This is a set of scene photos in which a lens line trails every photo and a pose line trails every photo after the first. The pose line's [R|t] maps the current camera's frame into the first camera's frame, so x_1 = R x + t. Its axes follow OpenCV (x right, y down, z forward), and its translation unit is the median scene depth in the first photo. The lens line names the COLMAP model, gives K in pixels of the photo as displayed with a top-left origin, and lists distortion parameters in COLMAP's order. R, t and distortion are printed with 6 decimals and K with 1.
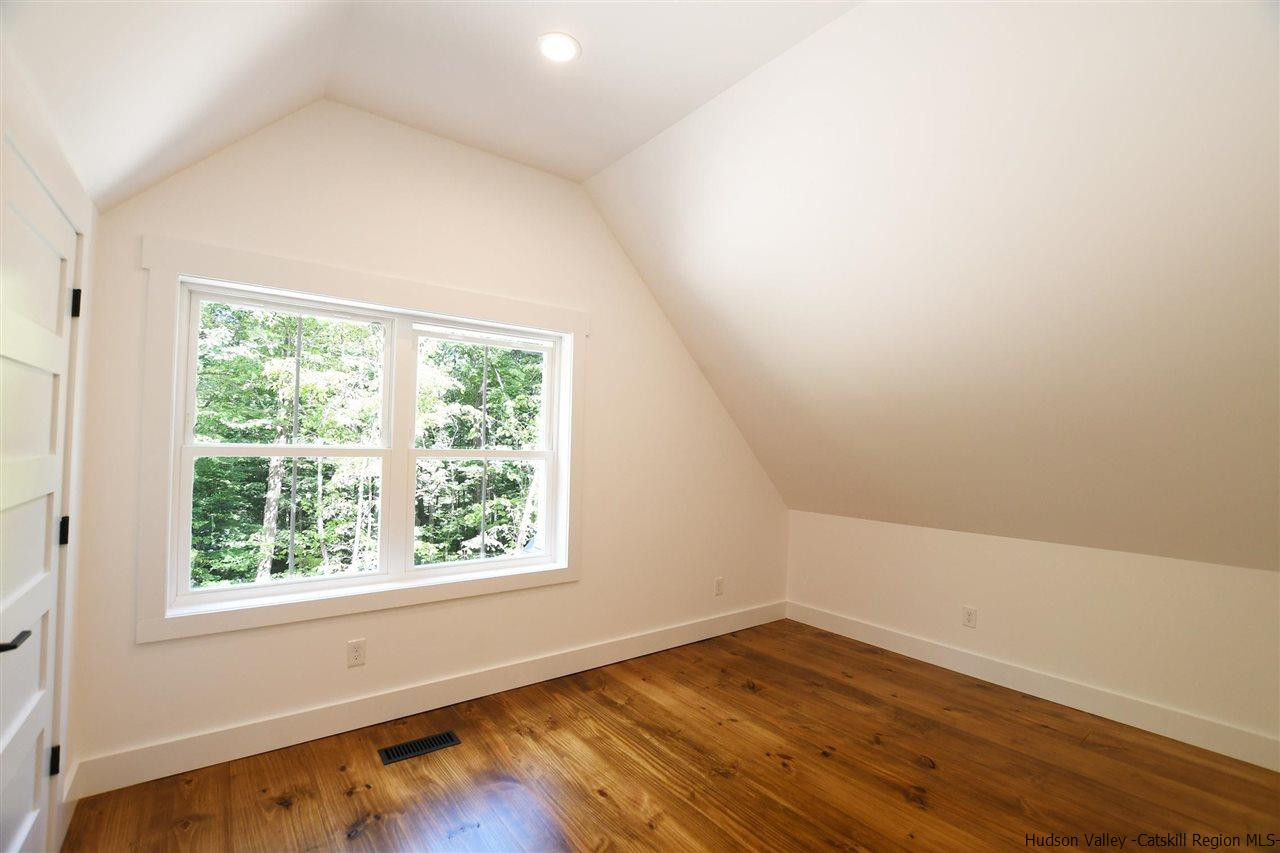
lens RADIAL K [[564.2, 0, 635.1], [0, 564.2, 430.4], [0, 0, 1]] dist [-0.016316, -0.000017]
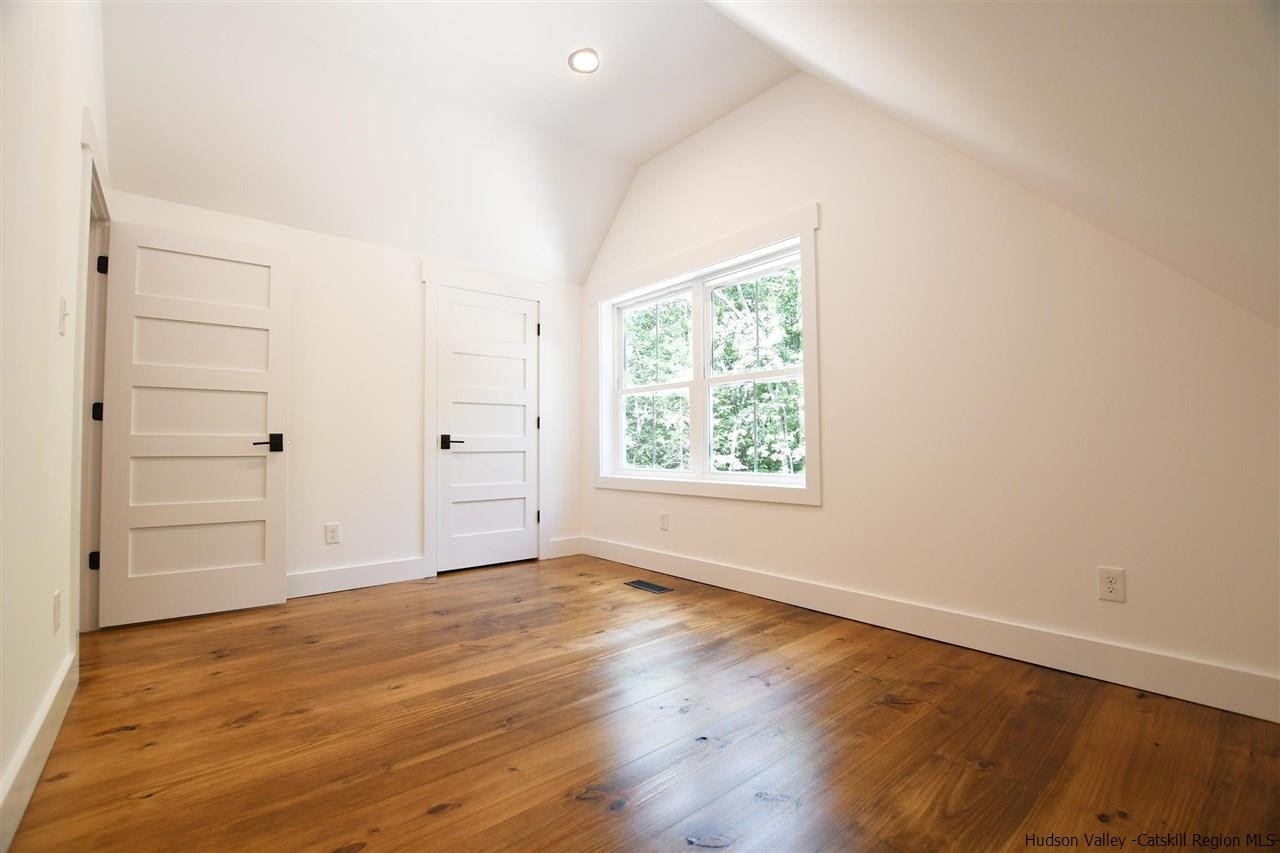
lens RADIAL K [[564.2, 0, 635.6], [0, 564.2, 430.3], [0, 0, 1]] dist [-0.016316, -0.000017]
pose [[0.048691, -0.053884, -0.997359, 0.859898], [0.030762, 0.998151, -0.052425, 0.209695], [0.998340, -0.028128, 0.050258, 0.760453]]
